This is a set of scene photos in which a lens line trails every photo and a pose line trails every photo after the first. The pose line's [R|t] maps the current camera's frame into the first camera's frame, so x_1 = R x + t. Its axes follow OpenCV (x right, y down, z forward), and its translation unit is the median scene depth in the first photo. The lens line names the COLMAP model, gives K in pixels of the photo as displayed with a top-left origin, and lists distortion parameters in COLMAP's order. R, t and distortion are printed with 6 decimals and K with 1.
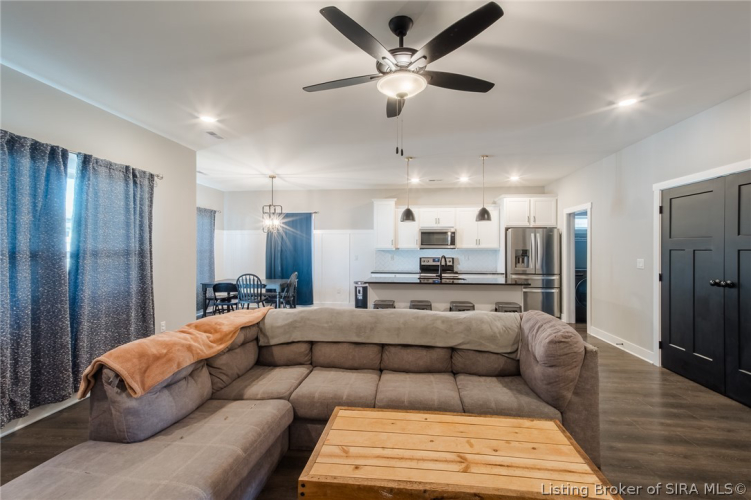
lens RADIAL K [[330.0, 0, 377.8], [0, 330.0, 248.5], [0, 0, 1]] dist [0.017277, 0.000061]
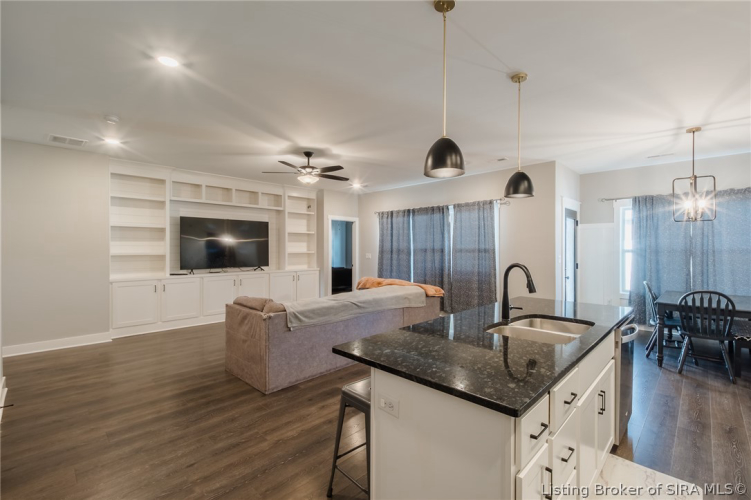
lens RADIAL K [[330.0, 0, 377.8], [0, 330.0, 248.5], [0, 0, 1]] dist [0.017277, 0.000061]
pose [[-0.622654, 0.004995, -0.782481, 0.642306], [-0.004360, 0.999942, 0.009852, -0.008775], [0.782485, 0.009546, -0.622596, 1.138227]]
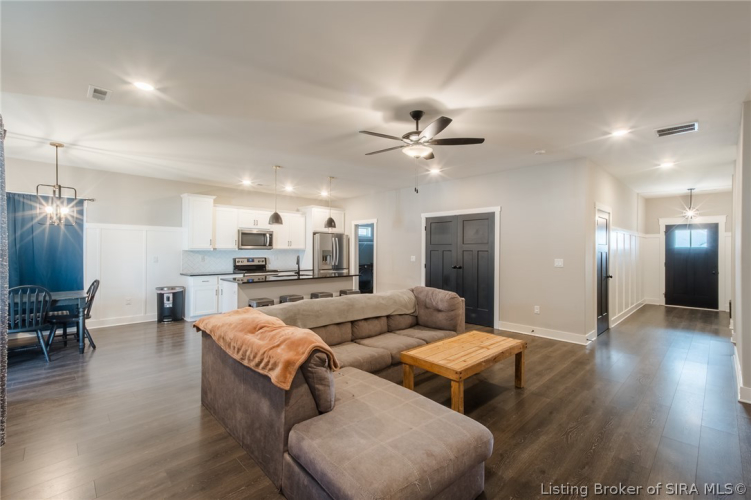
lens RADIAL K [[330.0, 0, 377.8], [0, 330.0, 248.5], [0, 0, 1]] dist [0.017277, 0.000061]
pose [[0.645768, 0.006603, 0.763505, -0.519016], [-0.005638, 0.999977, -0.003880, 0.000456], [-0.763513, -0.001799, 0.645790, 0.035016]]
